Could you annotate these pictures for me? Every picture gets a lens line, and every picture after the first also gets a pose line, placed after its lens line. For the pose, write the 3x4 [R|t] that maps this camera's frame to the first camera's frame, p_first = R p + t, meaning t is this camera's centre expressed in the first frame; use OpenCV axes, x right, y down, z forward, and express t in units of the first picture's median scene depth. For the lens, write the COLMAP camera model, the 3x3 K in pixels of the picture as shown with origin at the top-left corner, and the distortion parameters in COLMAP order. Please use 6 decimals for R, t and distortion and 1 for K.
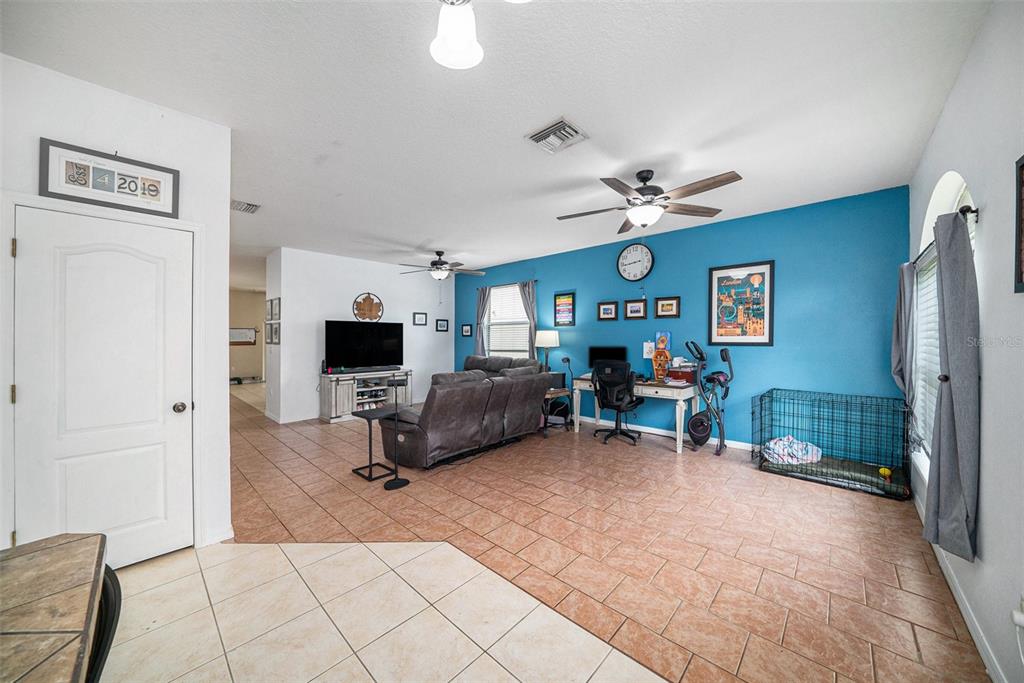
lens RADIAL K [[351.9, 0, 512.0], [0, 351.9, 341.5], [0, 0, 1]] dist [-0.009652, -0.000050]
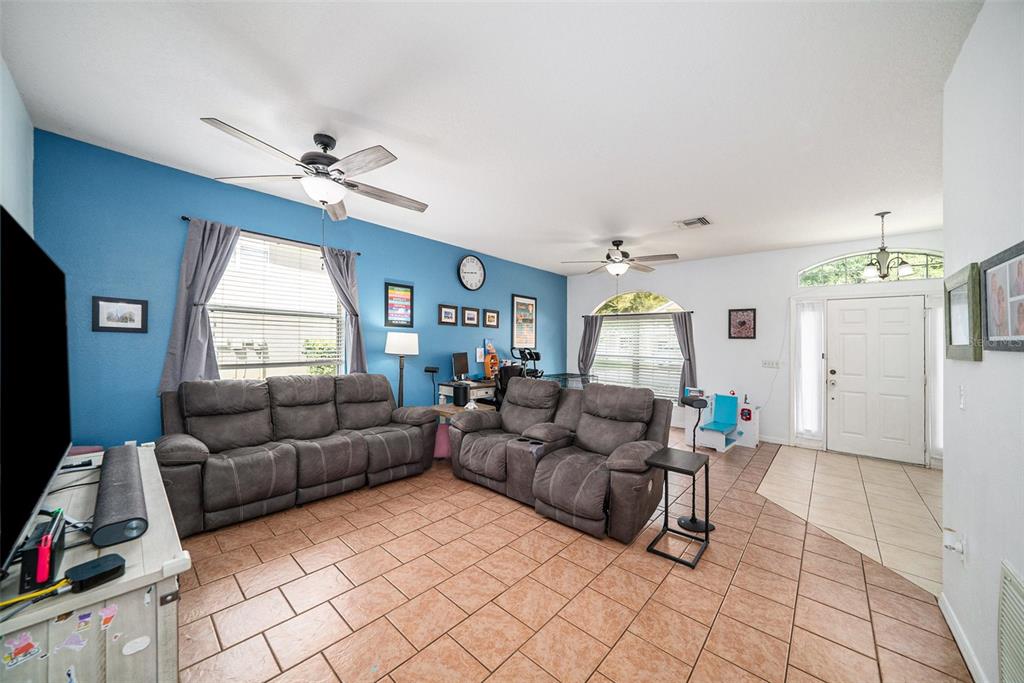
lens RADIAL K [[351.9, 0, 512.0], [0, 351.9, 341.5], [0, 0, 1]] dist [-0.009652, -0.000050]
pose [[0.003687, 0.013105, 0.999907, -0.694444], [-0.006287, 0.999895, -0.013082, -0.004321], [-0.999973, -0.006239, 0.003769, 0.857962]]
